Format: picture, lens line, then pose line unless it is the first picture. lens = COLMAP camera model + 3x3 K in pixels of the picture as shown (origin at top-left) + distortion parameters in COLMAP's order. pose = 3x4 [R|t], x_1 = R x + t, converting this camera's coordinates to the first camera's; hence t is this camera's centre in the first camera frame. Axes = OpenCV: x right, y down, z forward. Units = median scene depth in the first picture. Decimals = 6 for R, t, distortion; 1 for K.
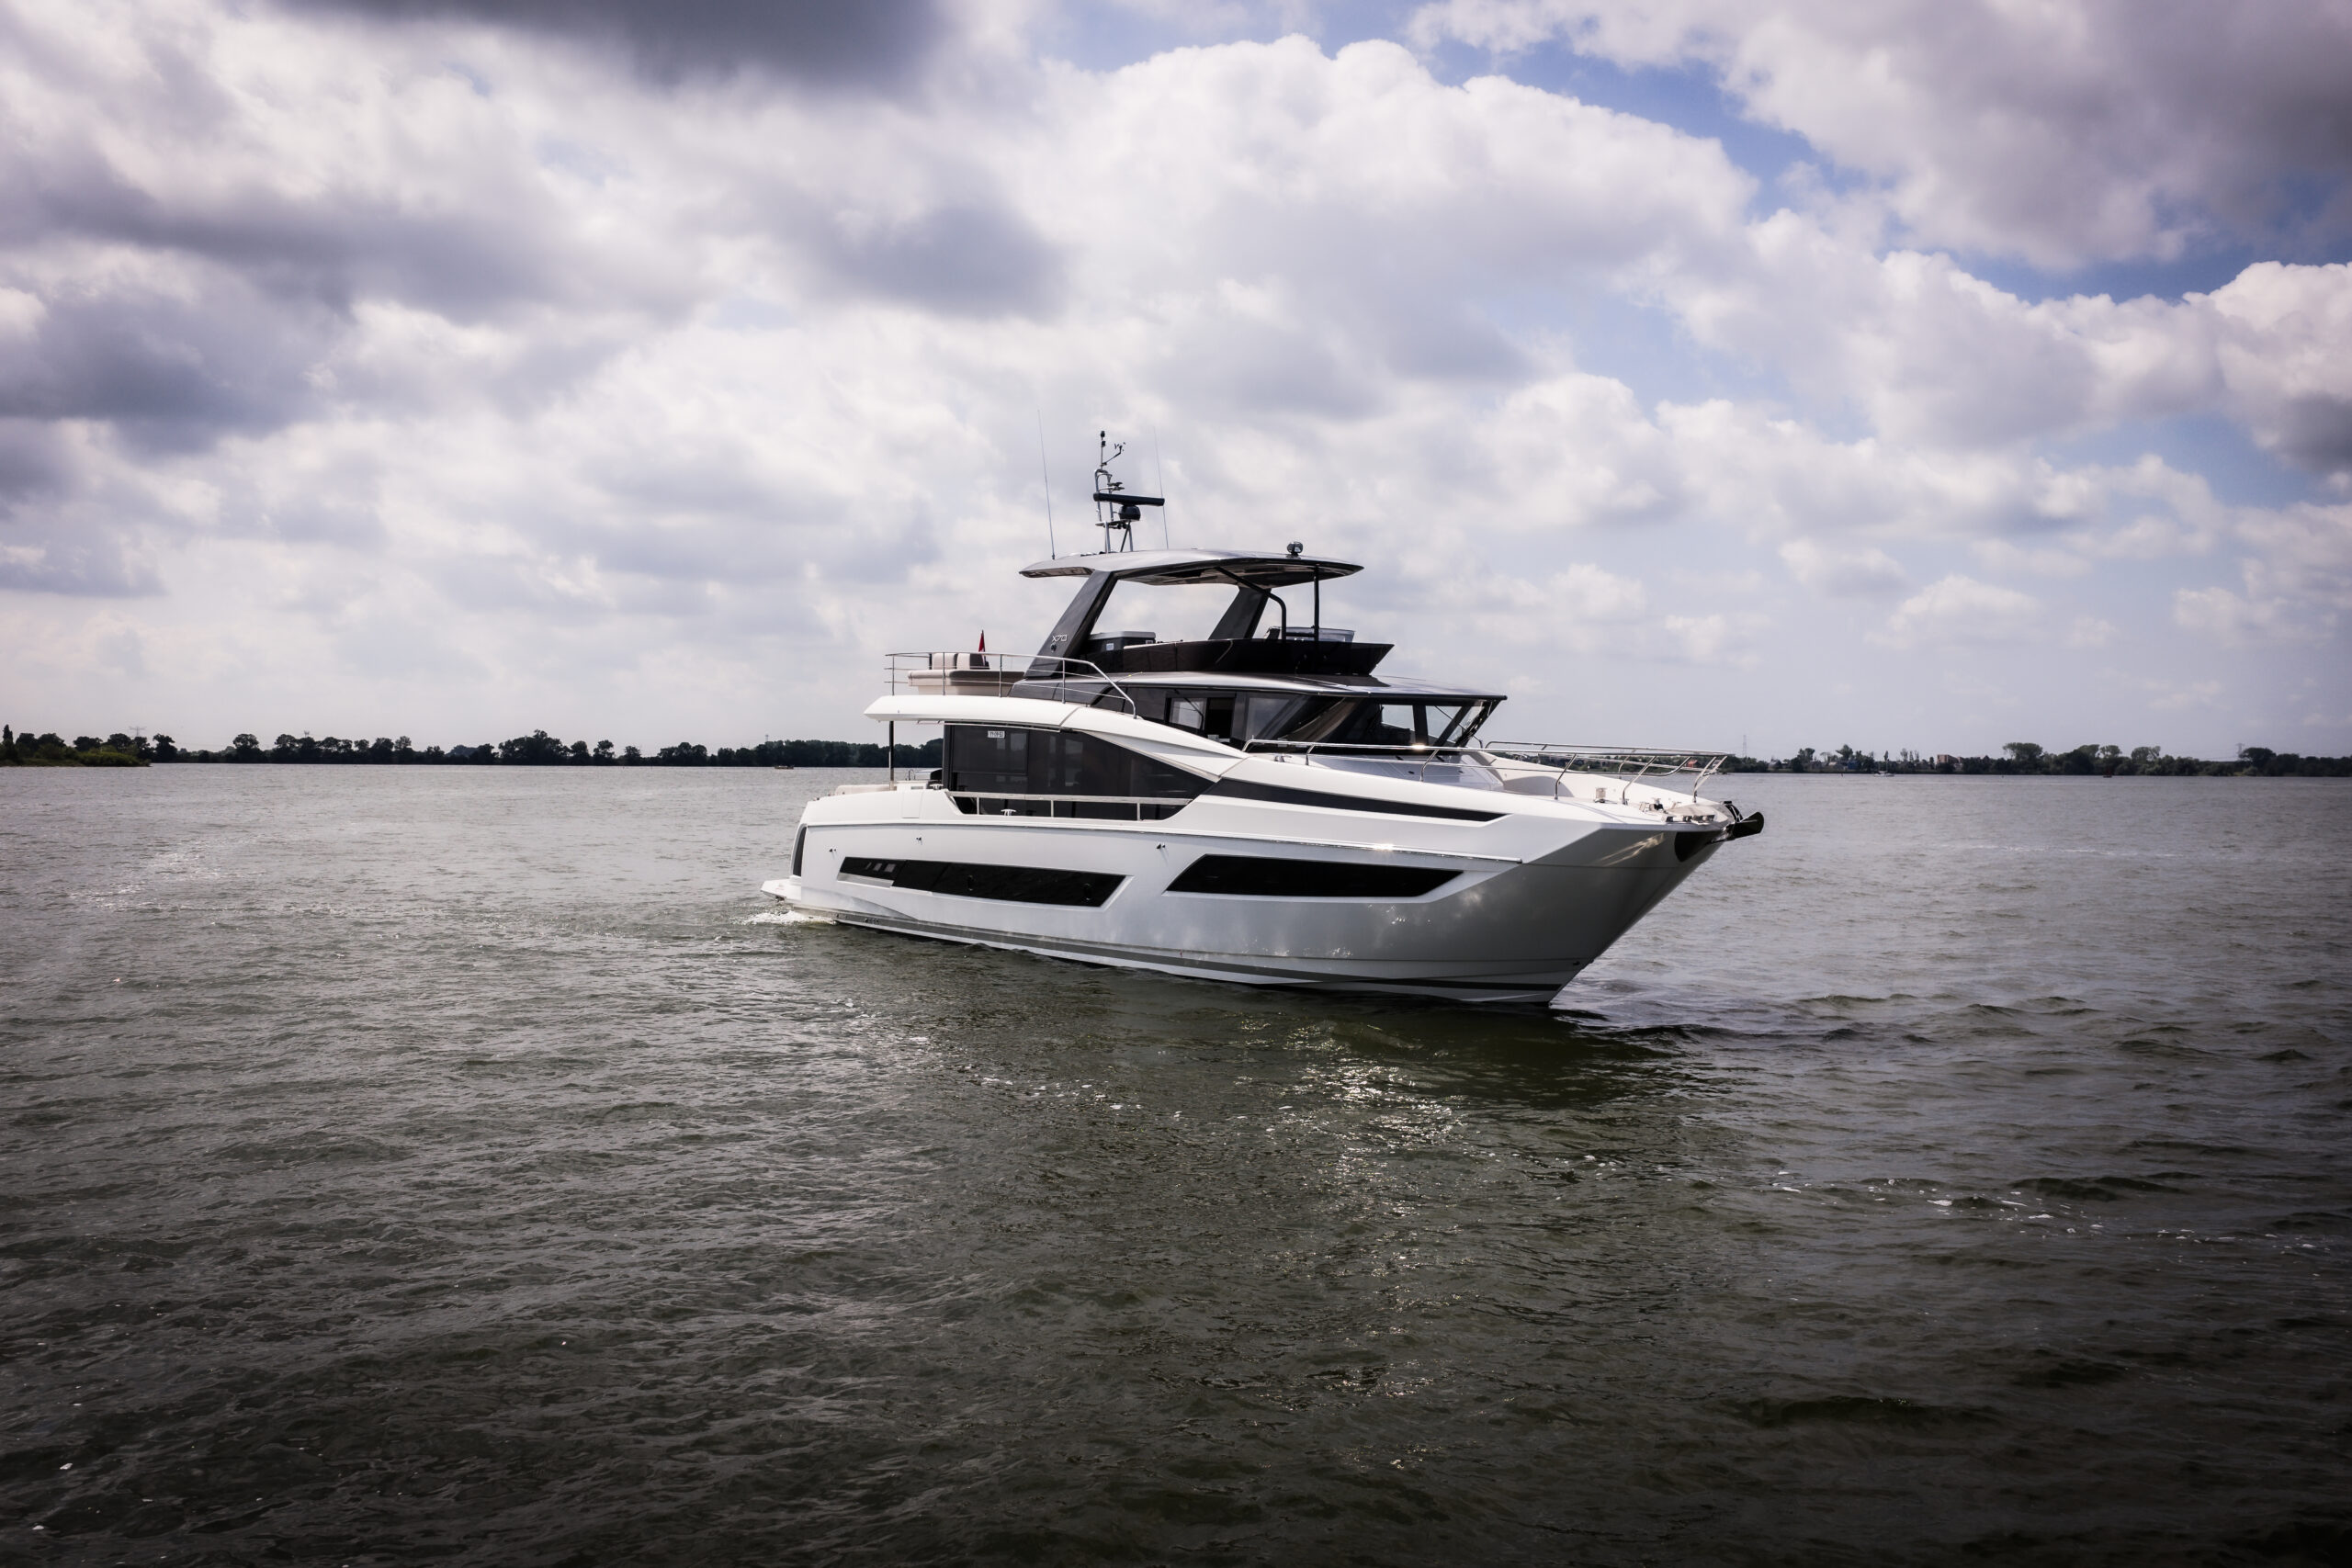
lens RADIAL K [[1921.4, 0, 1156.1], [0, 1921.4, 789.3], [0, 0, 1]] dist [0.000824, -0.004609]
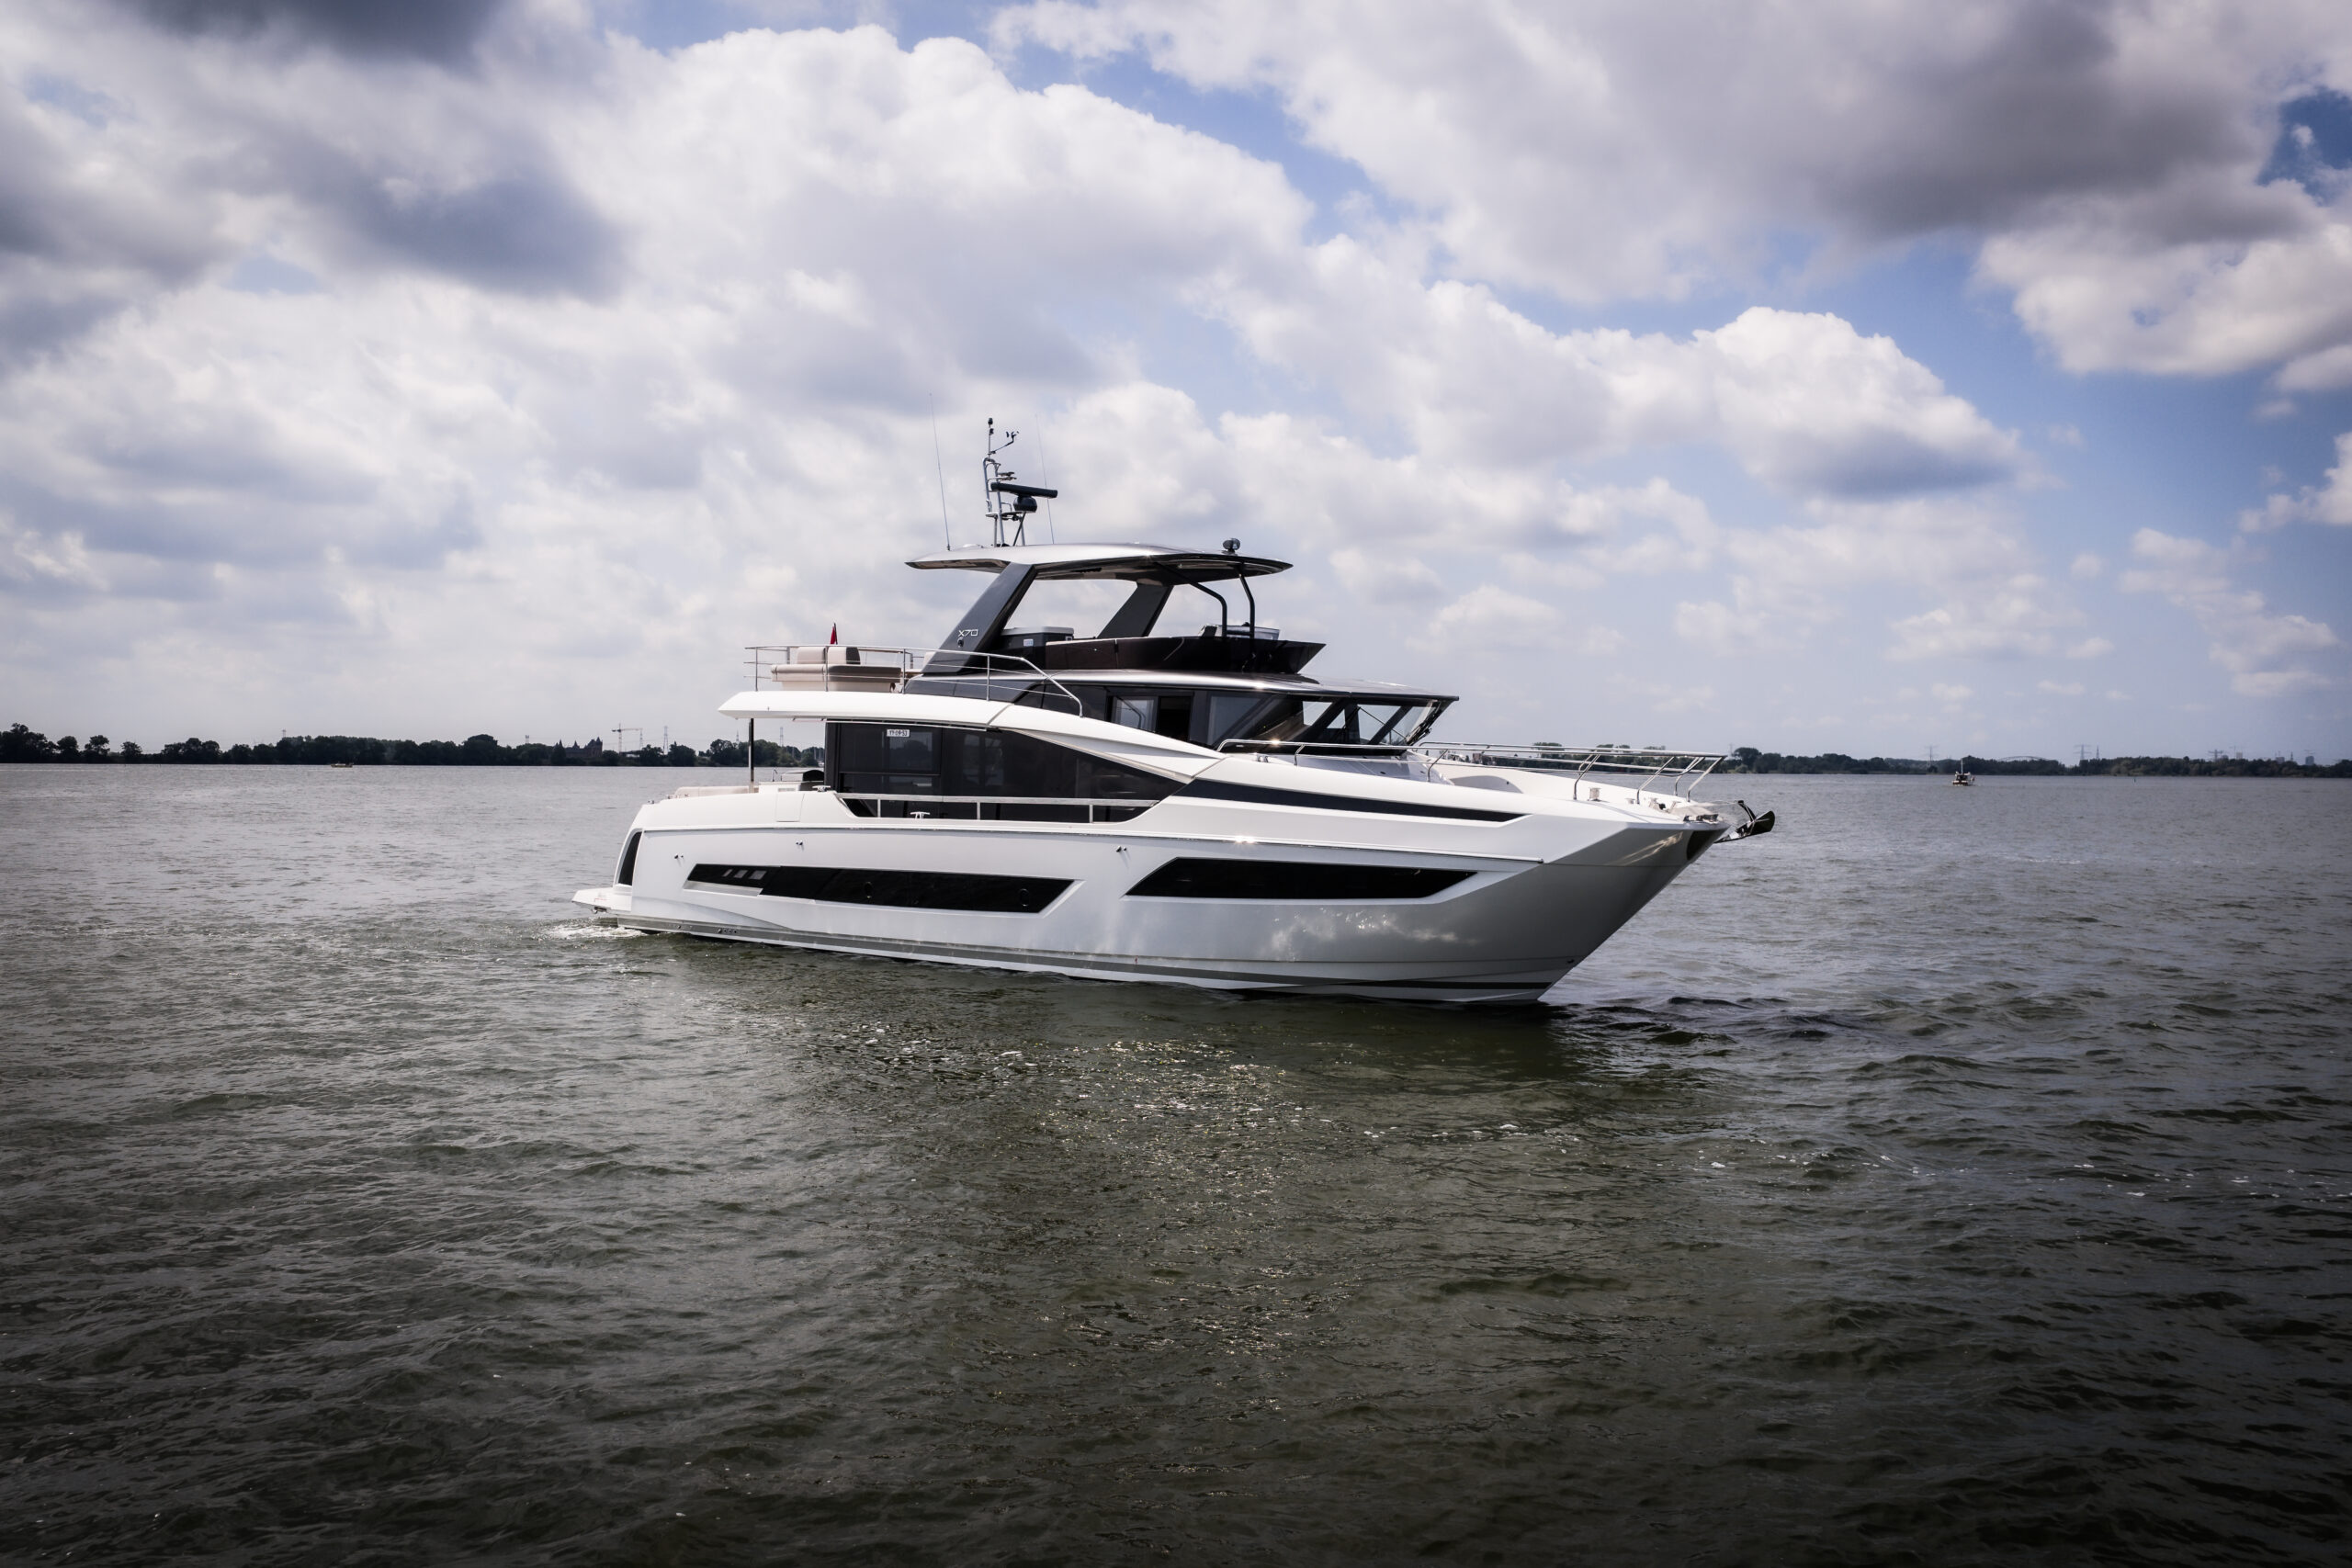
lens RADIAL K [[1921.4, 0, 1159.6], [0, 1921.4, 786.4], [0, 0, 1]] dist [0.000824, -0.004609]
pose [[0.975679, -0.002541, 0.219190, -0.174129], [0.002725, 0.999996, -0.000539, -0.001367], [-0.219188, 0.001123, 0.975682, 0.046201]]
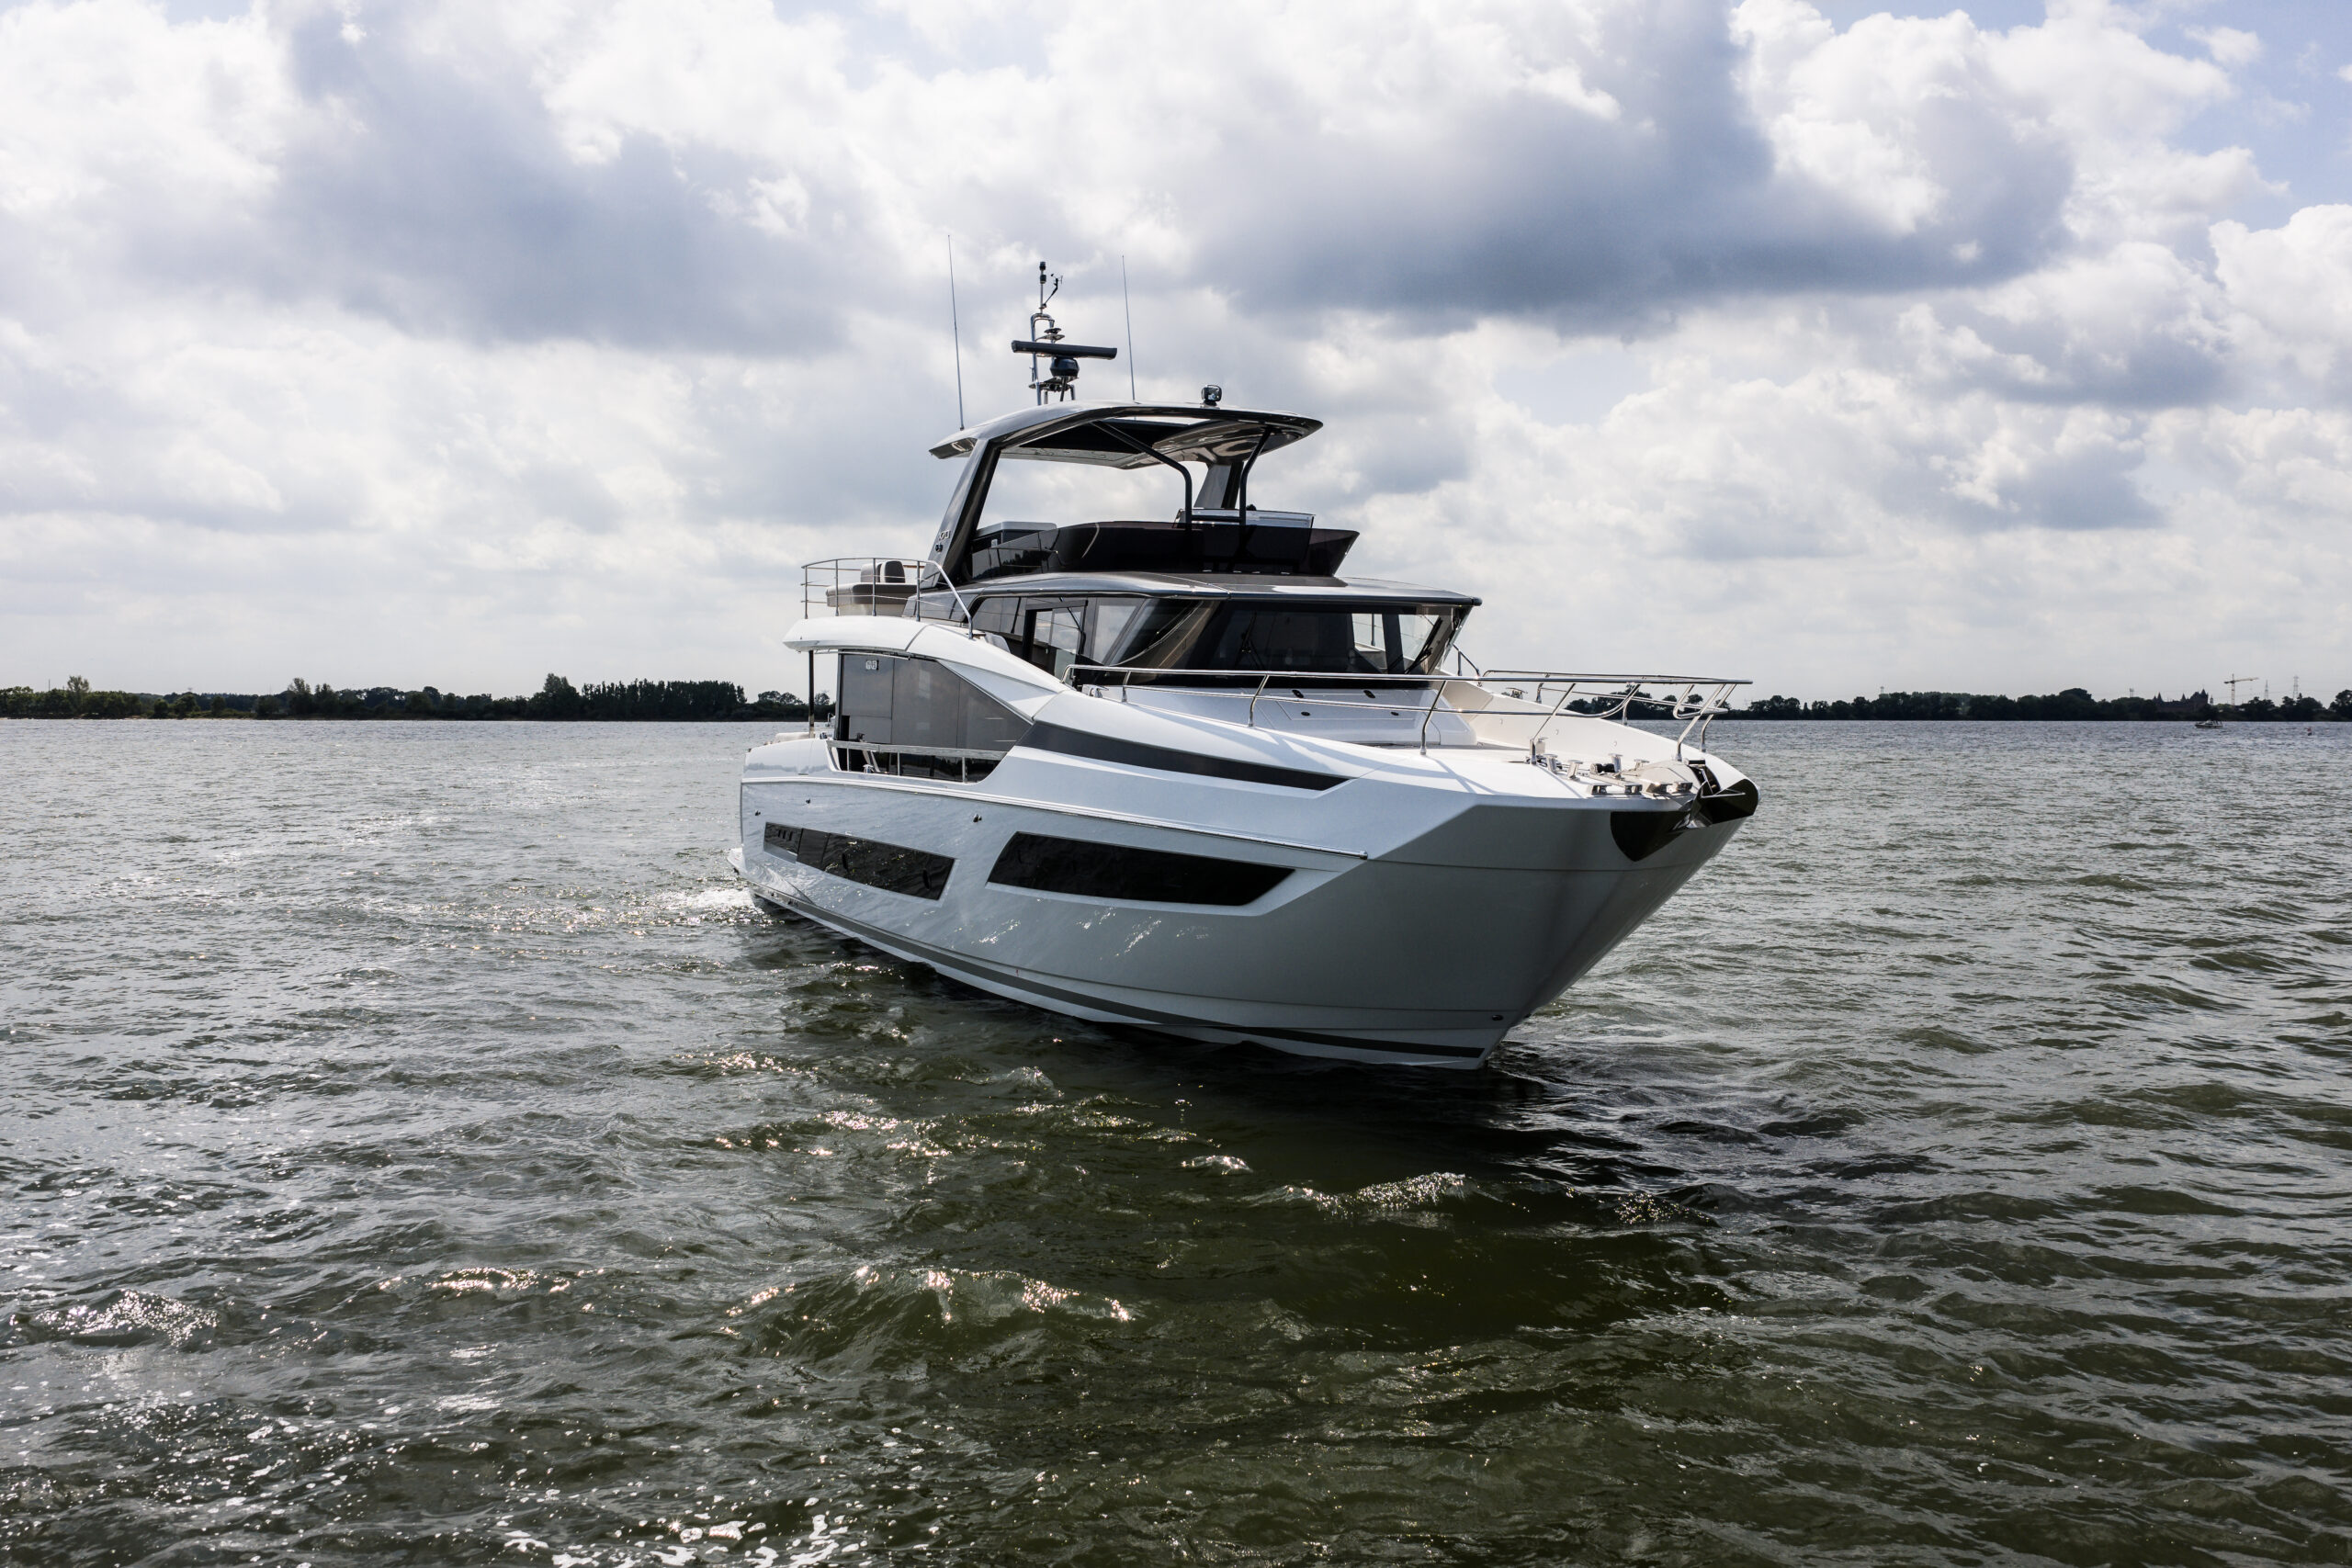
lens RADIAL K [[1921.4, 0, 1172.1], [0, 1921.4, 776.6], [0, 0, 1]] dist [0.000824, -0.004609]
pose [[0.980524, 0.007731, -0.196247, 0.190913], [-0.003912, 0.999795, 0.019842, 0.000081], [0.196360, -0.018688, 0.980354, 0.296758]]
